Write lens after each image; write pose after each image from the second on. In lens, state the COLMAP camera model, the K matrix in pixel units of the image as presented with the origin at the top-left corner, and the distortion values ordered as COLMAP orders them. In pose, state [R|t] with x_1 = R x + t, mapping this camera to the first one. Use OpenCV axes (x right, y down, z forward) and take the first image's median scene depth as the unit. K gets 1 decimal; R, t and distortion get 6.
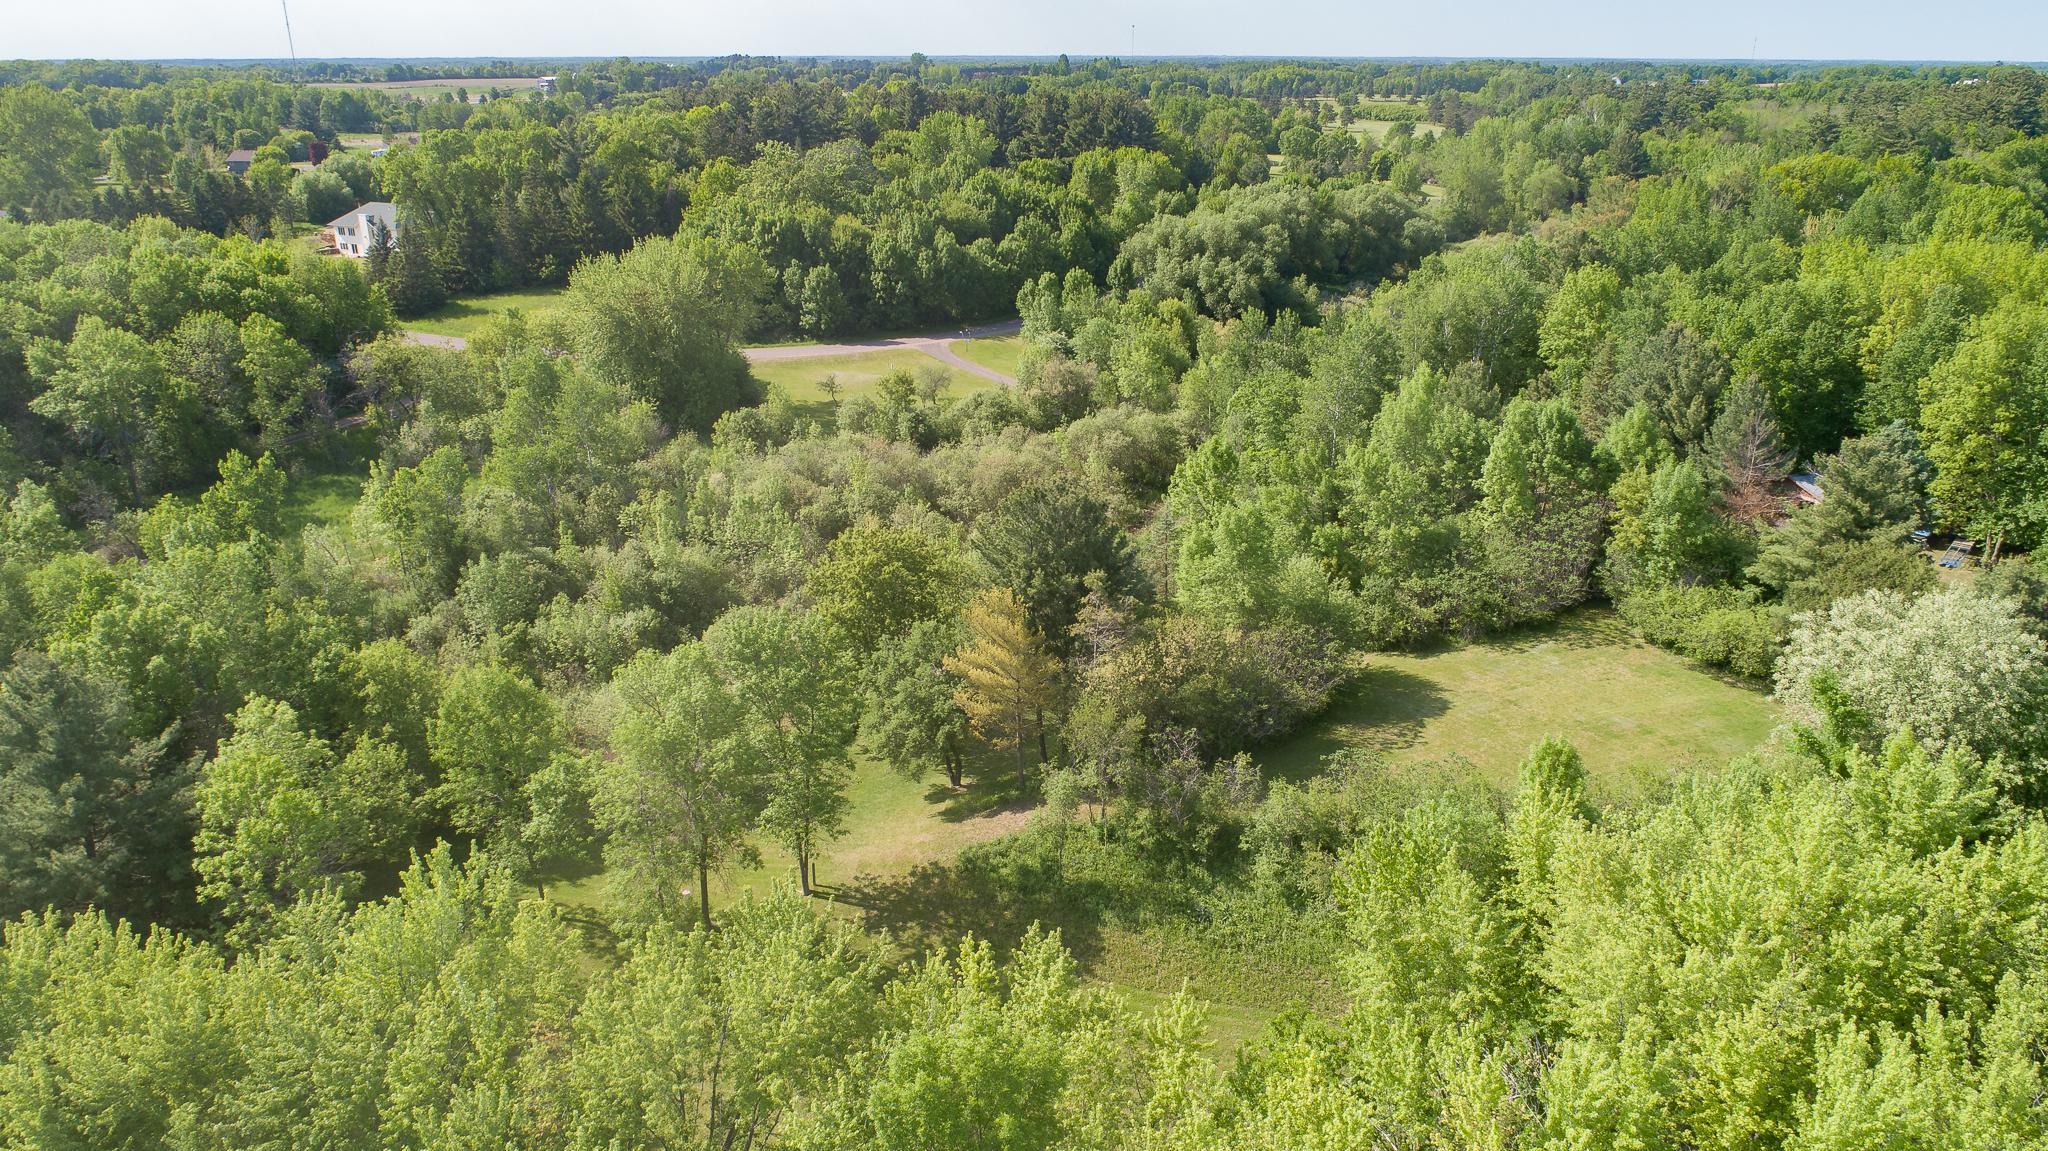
lens RADIAL K [[1375.9, 0, 1022.0], [0, 1375.9, 575.2], [0, 0, 1]] dist [-0.019695, 0.010589]
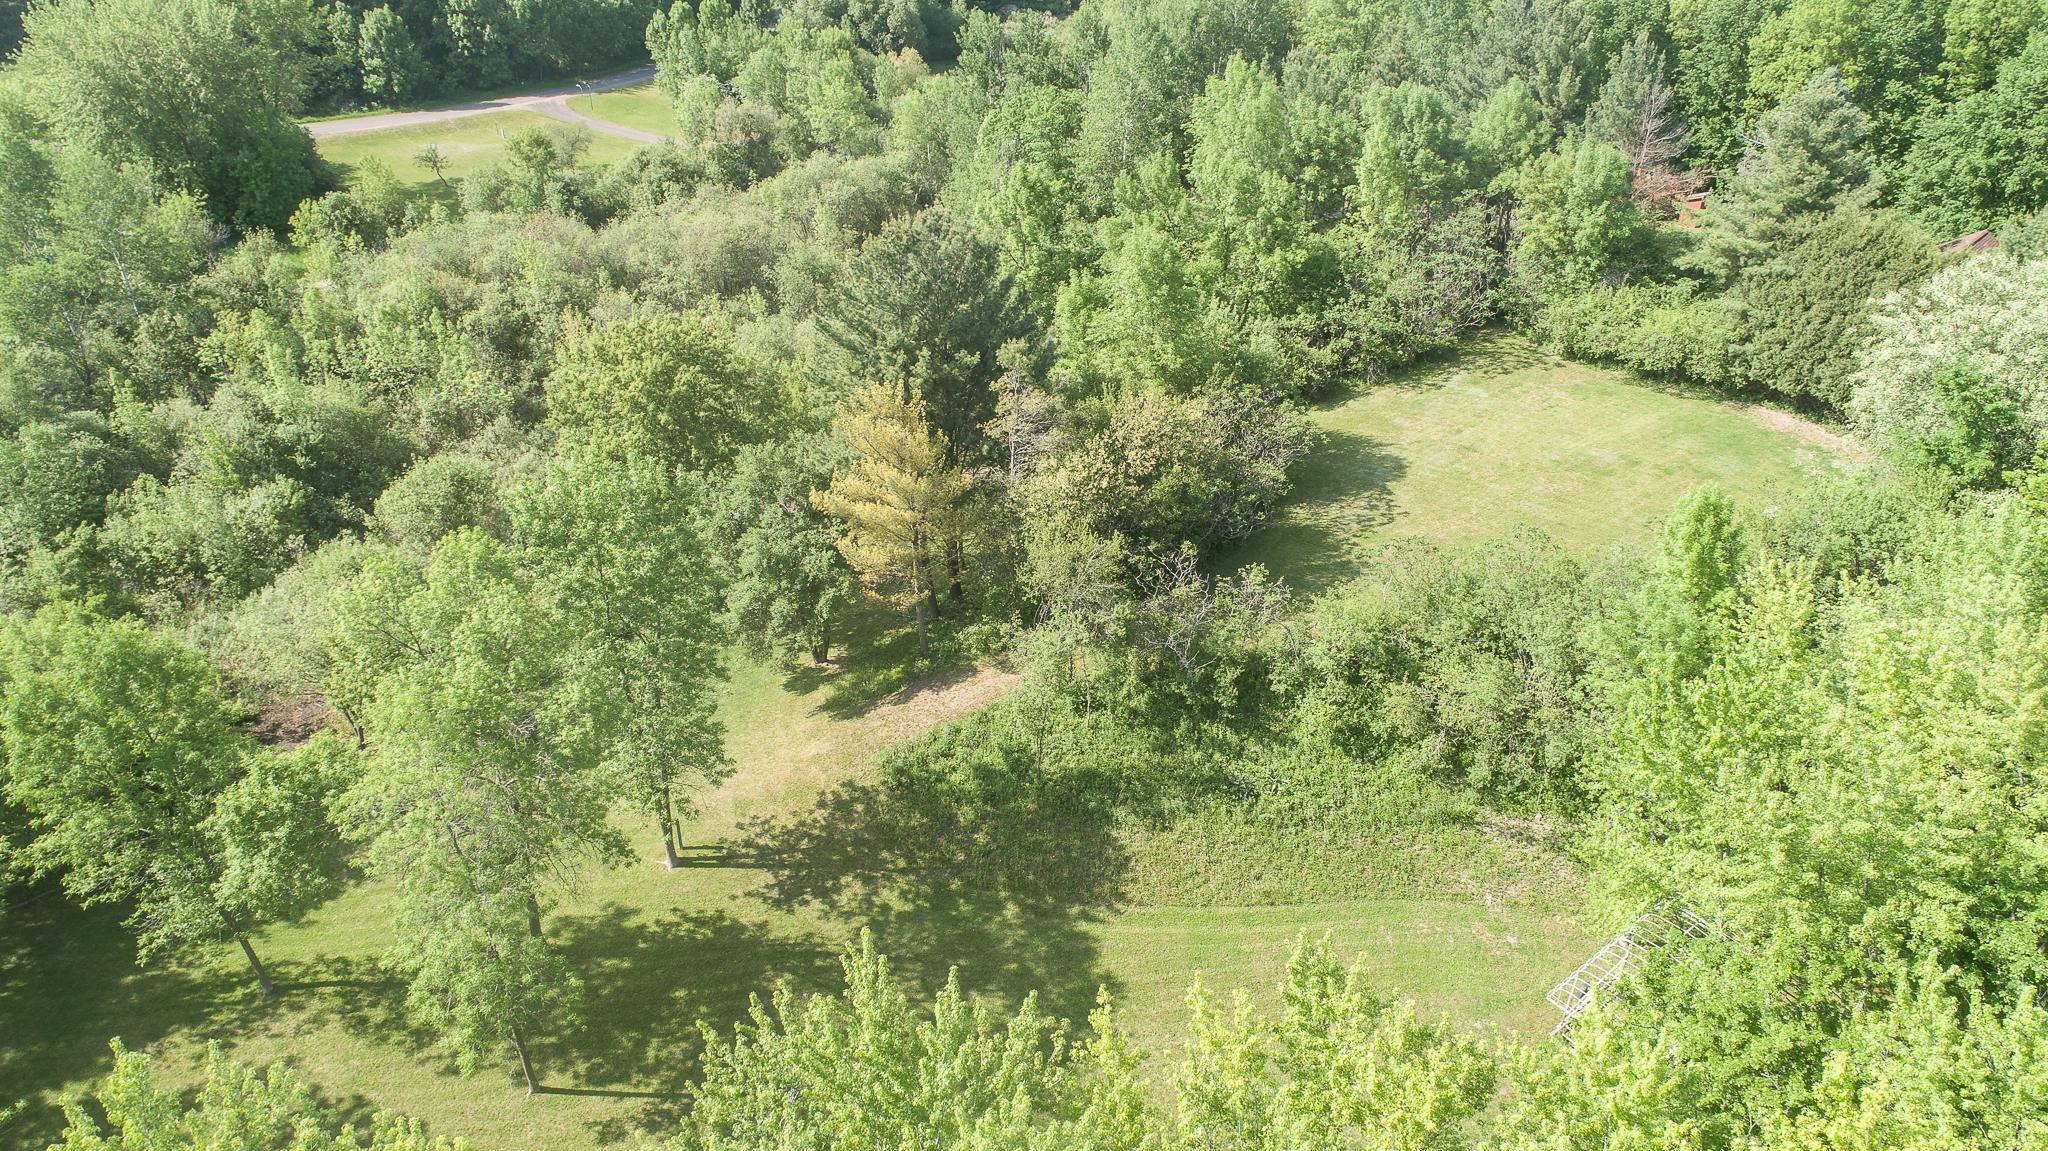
lens RADIAL K [[1375.9, 0, 1027.3], [0, 1375.9, 572.0], [0, 0, 1]] dist [-0.019695, 0.010589]
pose [[0.950774, -0.156744, 0.267320, -0.116808], [0.113521, 0.978850, 0.170194, -0.005362], [-0.288343, -0.131470, 0.948459, 0.250189]]
